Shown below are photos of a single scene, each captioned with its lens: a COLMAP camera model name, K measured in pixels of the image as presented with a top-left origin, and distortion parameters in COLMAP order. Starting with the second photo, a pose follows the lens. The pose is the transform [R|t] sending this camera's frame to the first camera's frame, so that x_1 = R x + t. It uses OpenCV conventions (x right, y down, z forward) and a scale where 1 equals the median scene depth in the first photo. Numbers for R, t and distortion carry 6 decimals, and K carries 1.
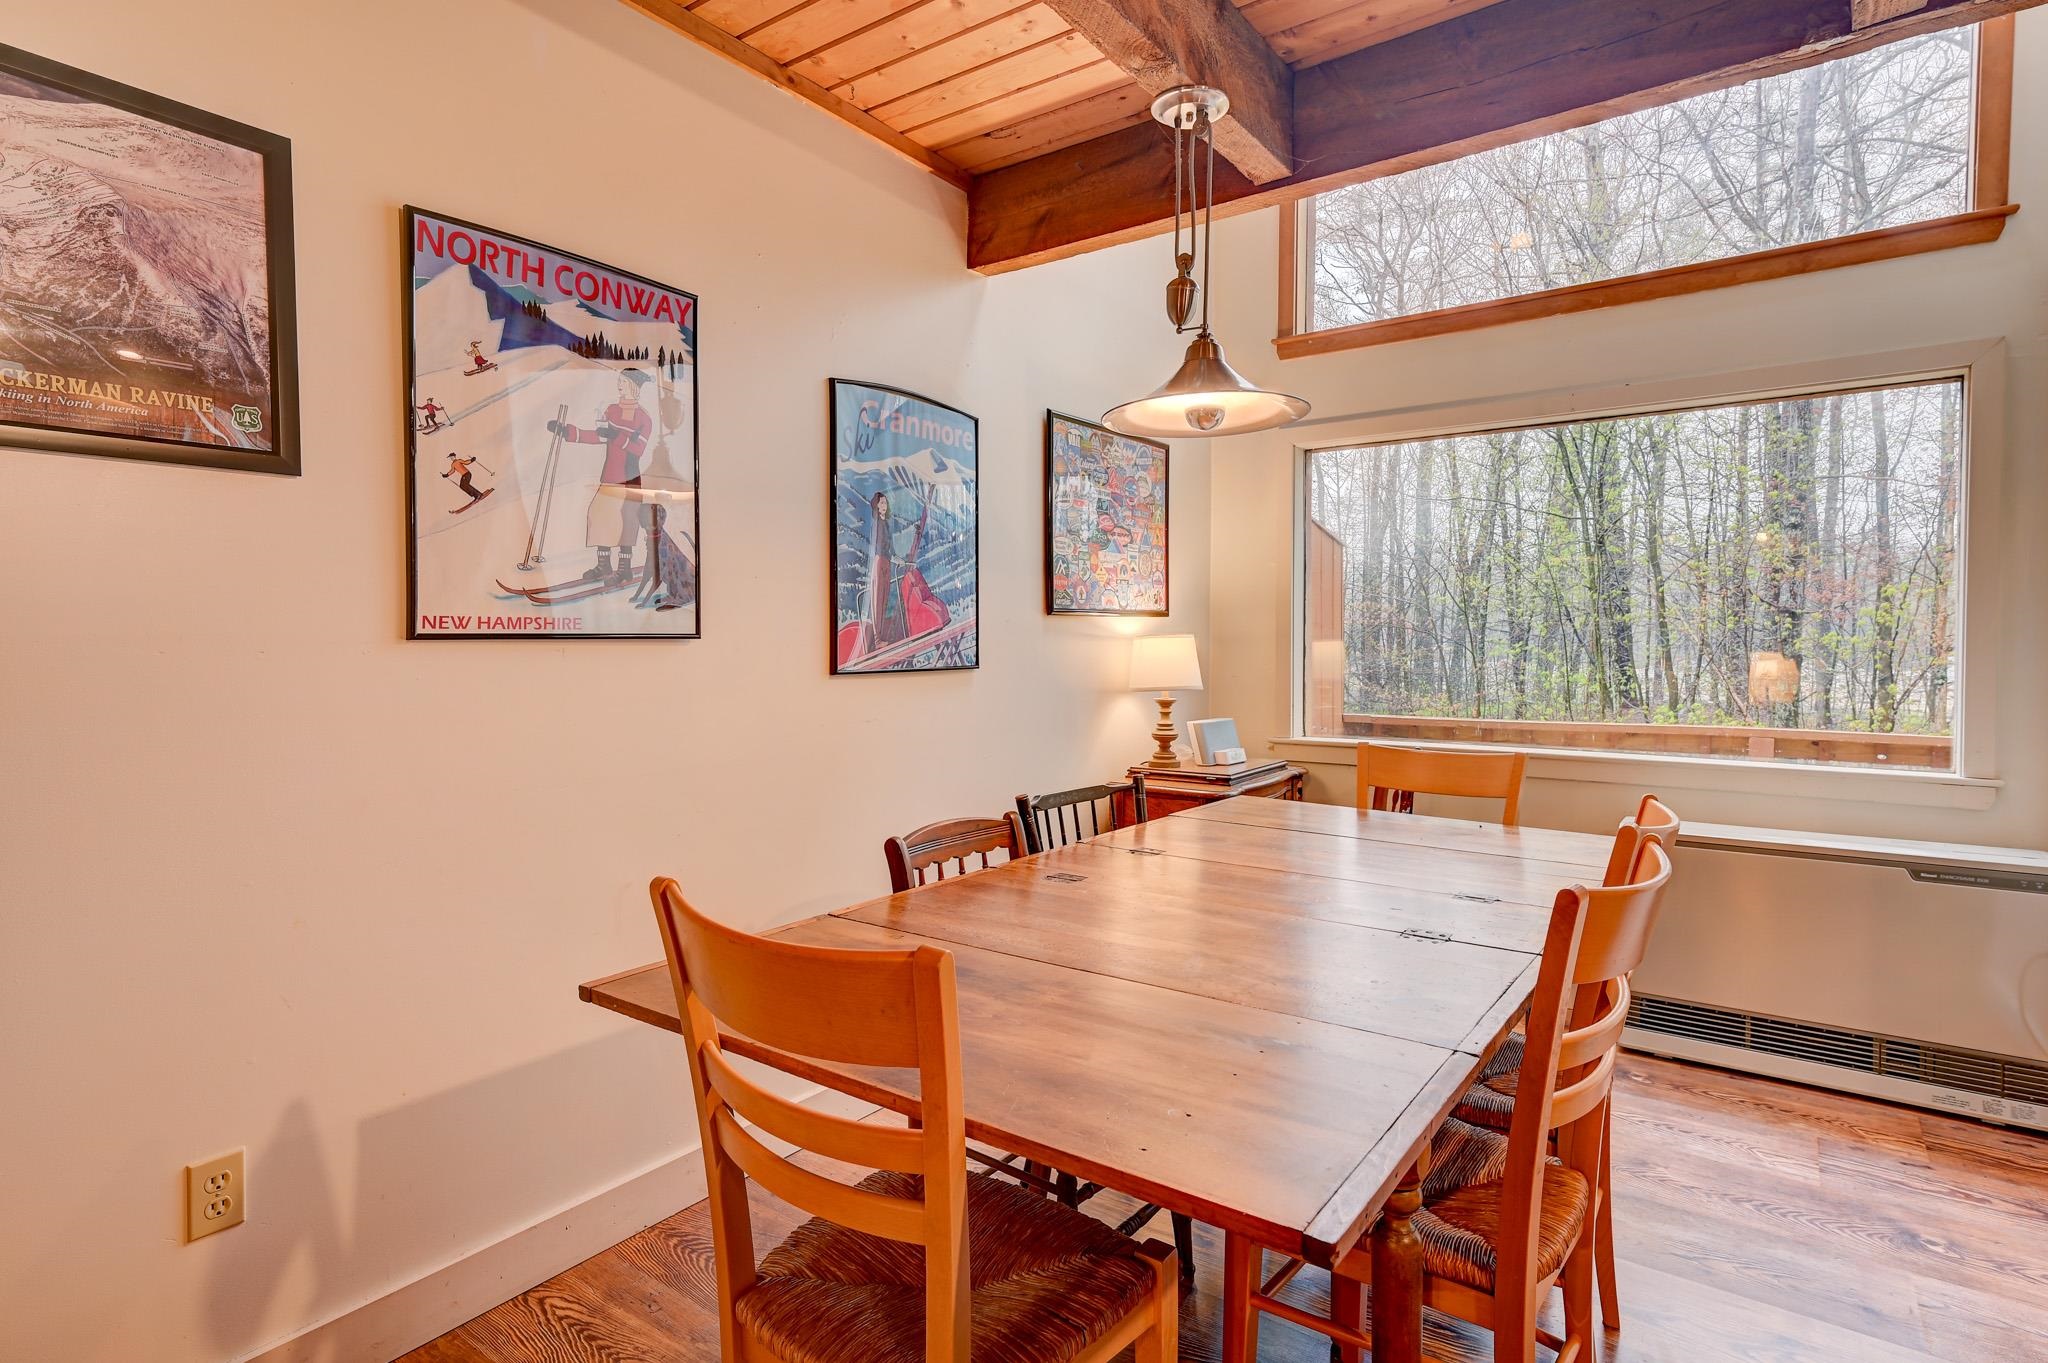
lens RADIAL K [[1045.0, 0, 1024.0], [0, 1045.0, 681.5], [0, 0, 1]] dist [0.012588, 0.000504]
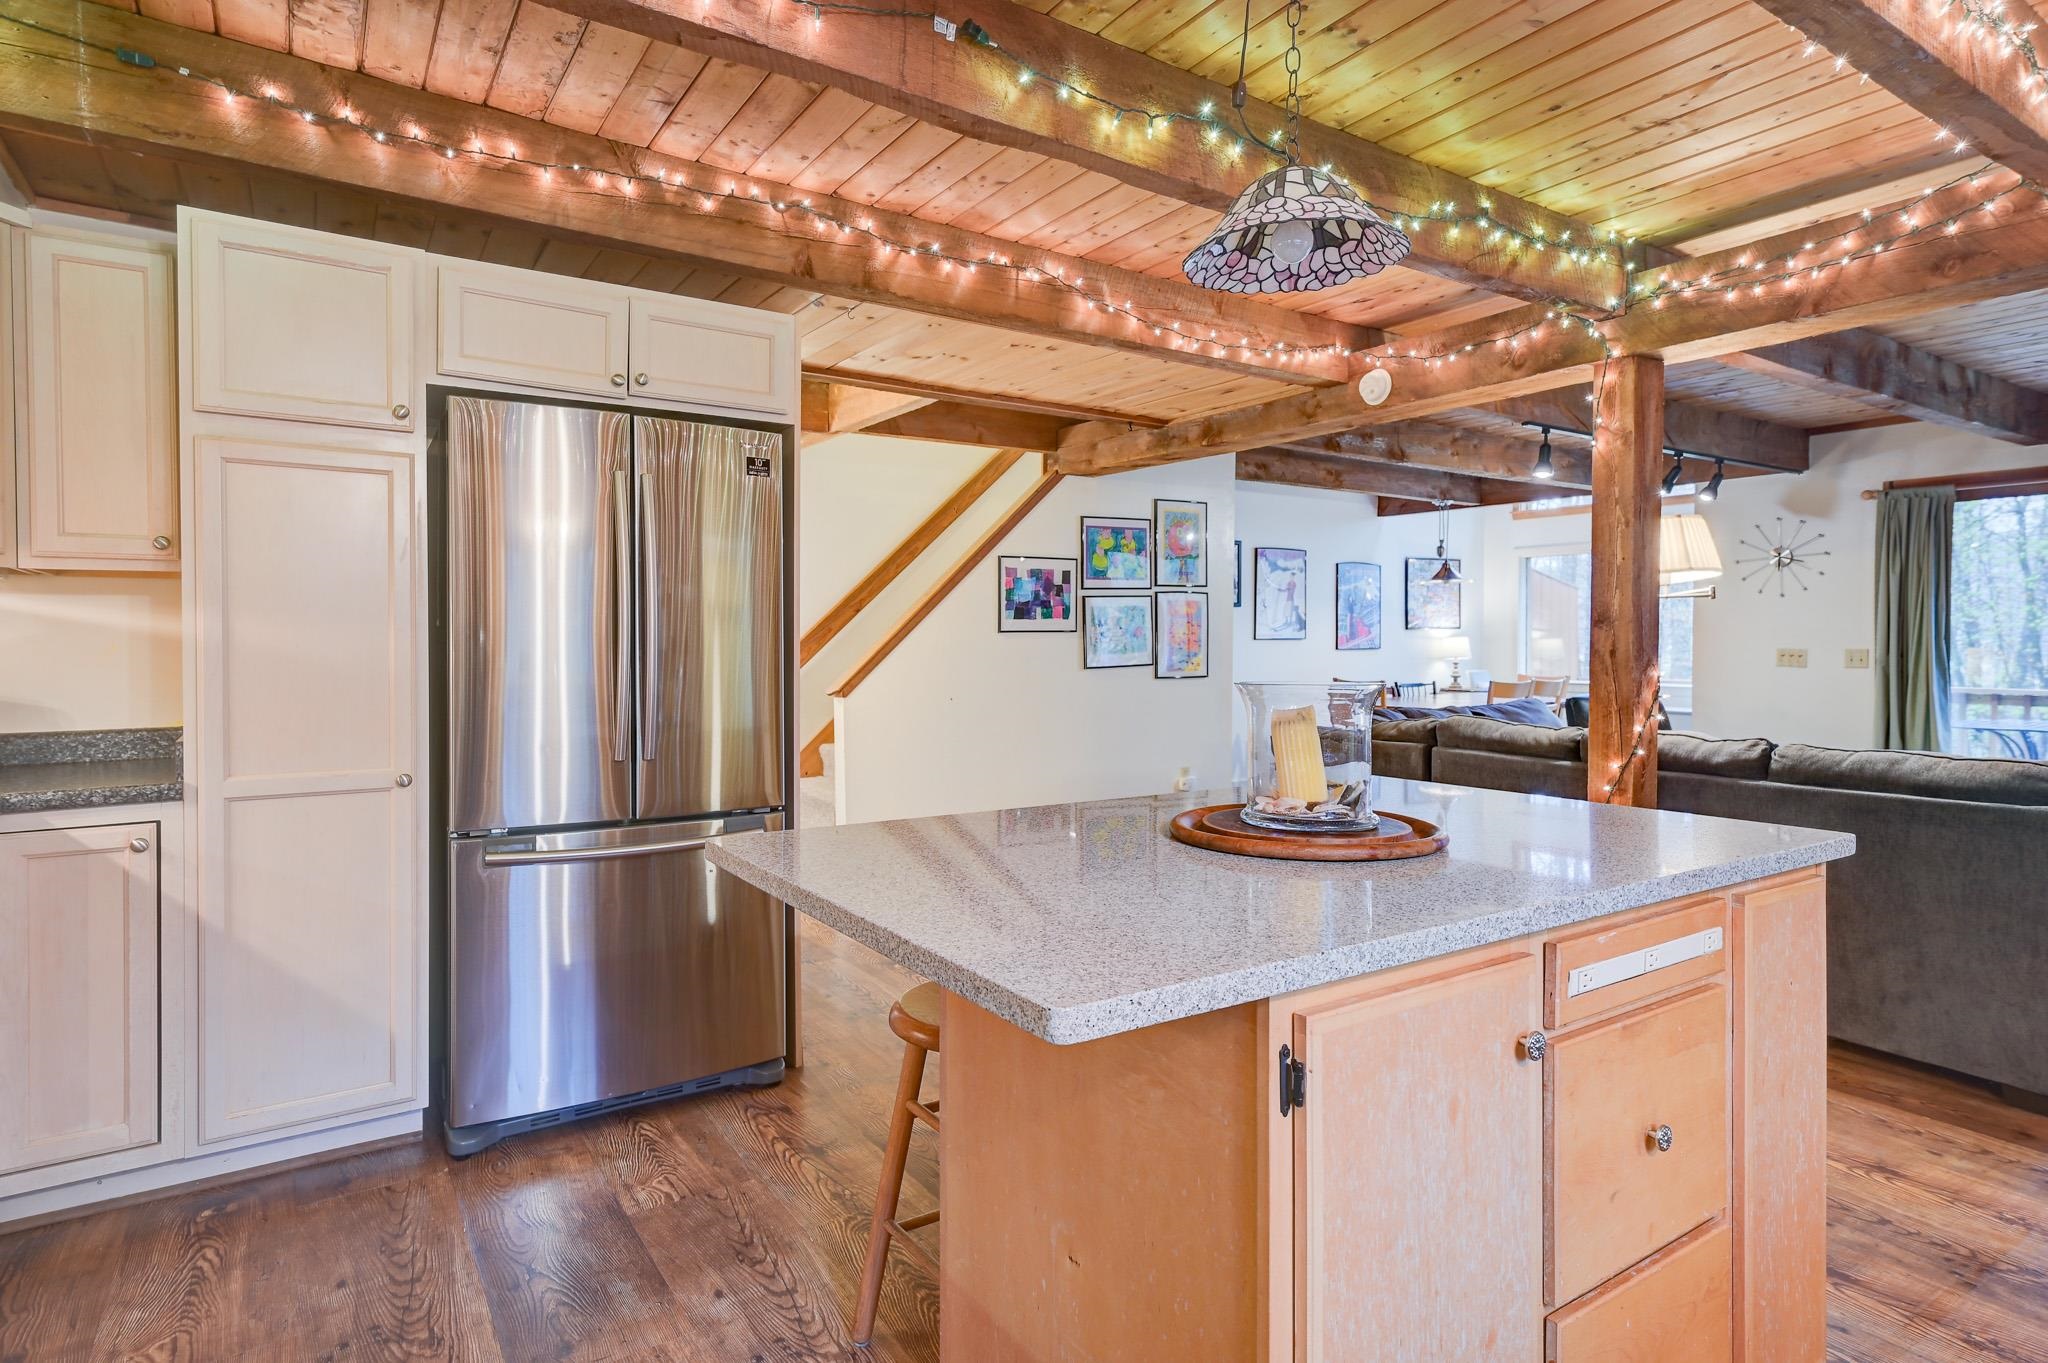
lens RADIAL K [[1072.0, 0, 996.3], [0, 1072.0, 654.8], [0, 0, 1]] dist [0.014314, 0.000375]
pose [[0.935226, 0.002063, -0.354046, 0.021999], [-0.010715, 0.999690, -0.022479, 0.117533], [0.353889, 0.024817, 0.934958, -3.087530]]
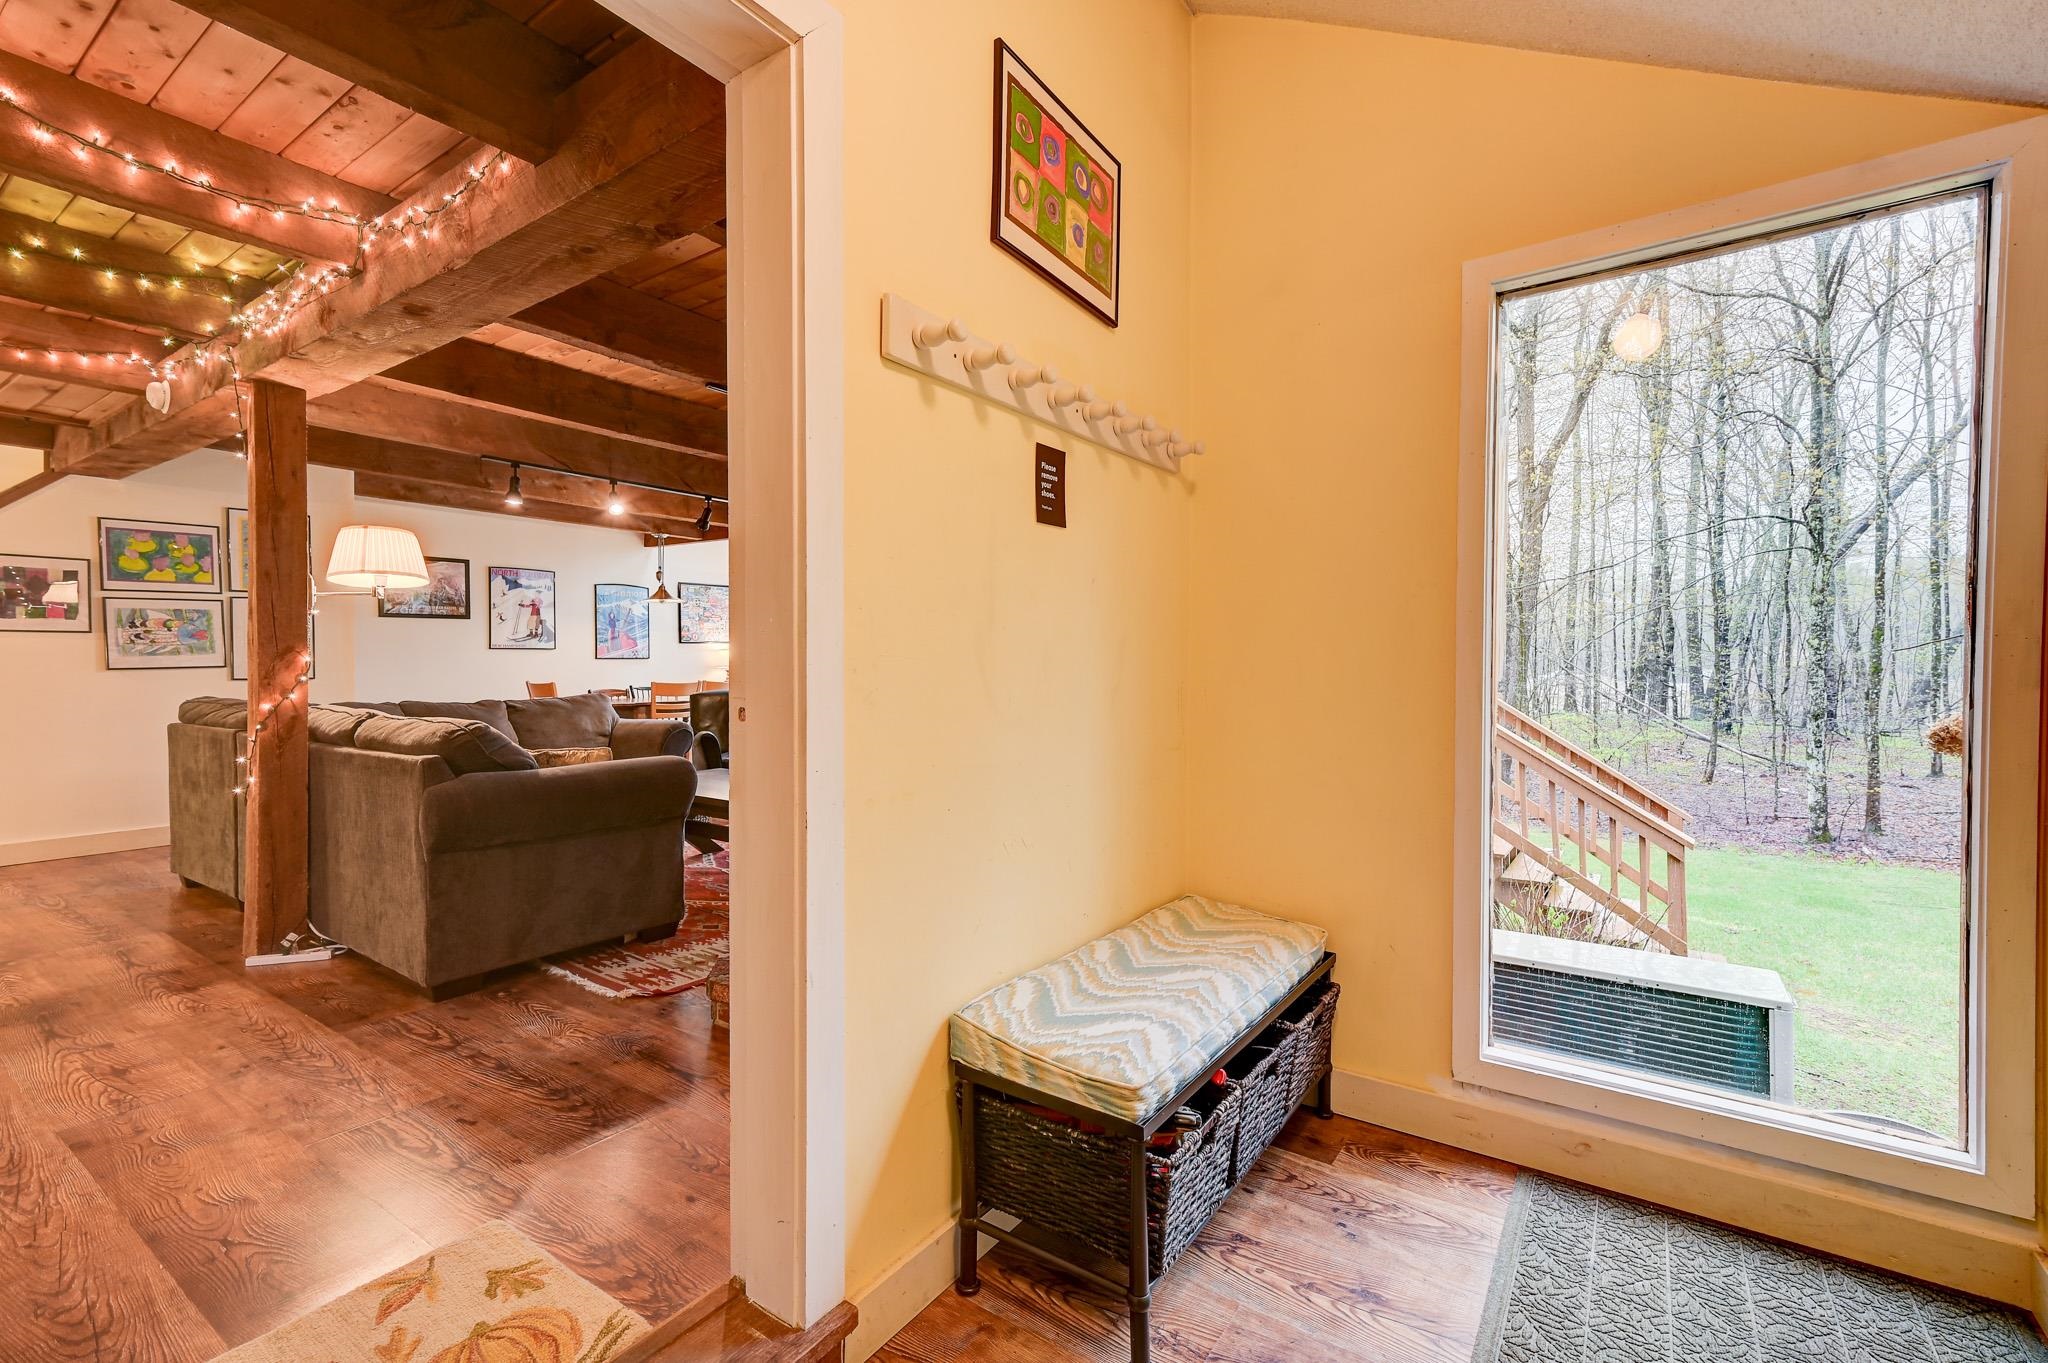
lens RADIAL K [[893.3, 0, 1024.0], [0, 893.3, 681.5], [0, 0, 1]] dist [0.013428, 0.000110]
pose [[0.999655, -0.002477, 0.026138, 1.565720], [0.002921, 0.999852, -0.016958, 0.166165], [-0.026093, 0.017028, 0.999514, -2.826729]]
